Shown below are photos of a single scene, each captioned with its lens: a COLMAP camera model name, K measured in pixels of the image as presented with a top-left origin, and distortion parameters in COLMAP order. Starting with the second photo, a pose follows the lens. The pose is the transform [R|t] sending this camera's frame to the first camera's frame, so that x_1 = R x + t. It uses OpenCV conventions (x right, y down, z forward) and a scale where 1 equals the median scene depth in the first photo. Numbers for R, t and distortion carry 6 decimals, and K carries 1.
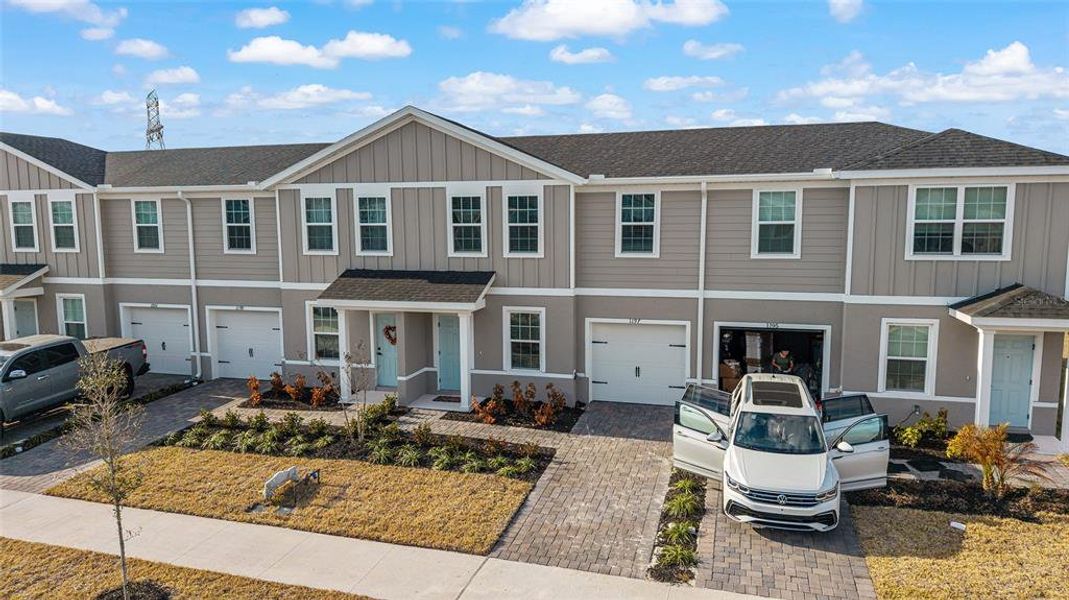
lens RADIAL K [[729.7, 0, 529.3], [0, 729.7, 327.8], [0, 0, 1]] dist [0.024017, -0.023518]
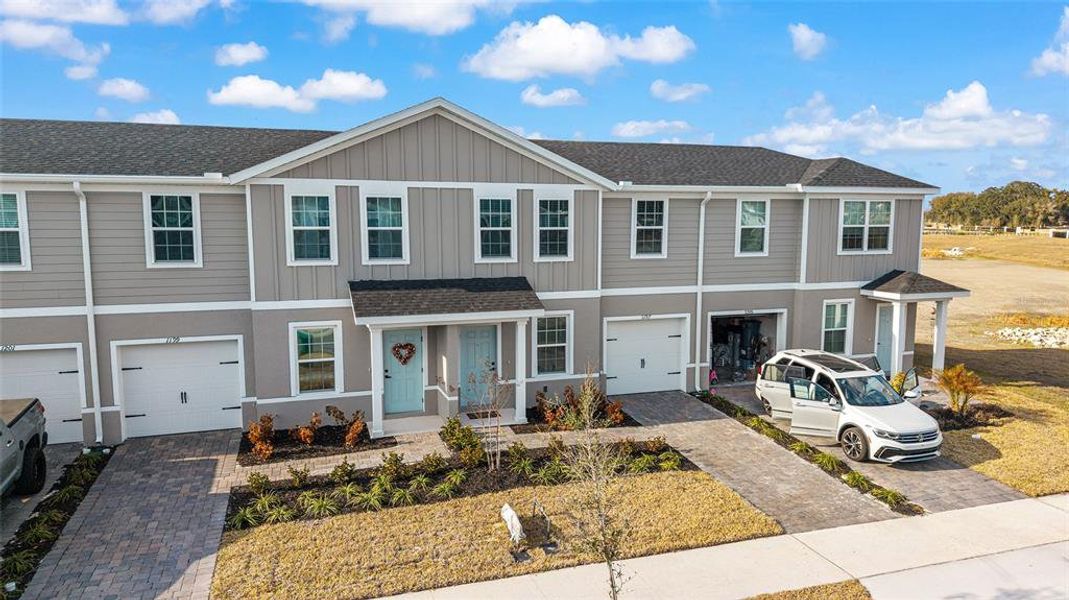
lens RADIAL K [[729.7, 0, 541.2], [0, 729.7, 325.3], [0, 0, 1]] dist [0.024017, -0.023518]
pose [[0.815770, -0.076251, 0.573328, -0.624544], [0.081866, 0.996514, 0.016049, -0.027871], [-0.572553, 0.033843, 0.819169, 0.204085]]
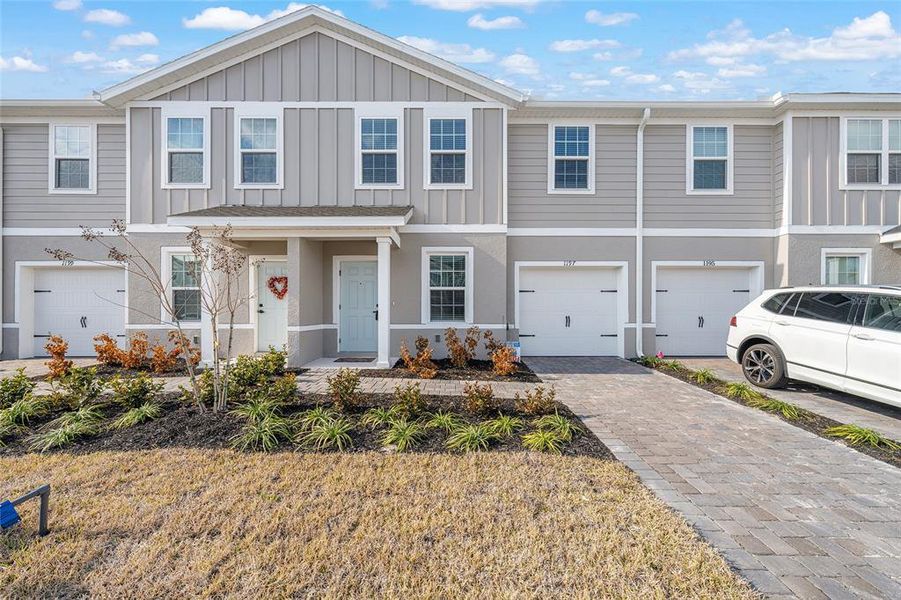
lens RADIAL K [[358.4, 0, 450.6], [0, 358.4, 321.6], [0, 0, 1]] dist [-0.011414, 0.003027]
pose [[0.958970, 0.001362, 0.283505, -0.131043], [0.035832, 0.991387, -0.125964, 0.118622], [-0.281235, 0.130954, 0.950662, 0.638538]]
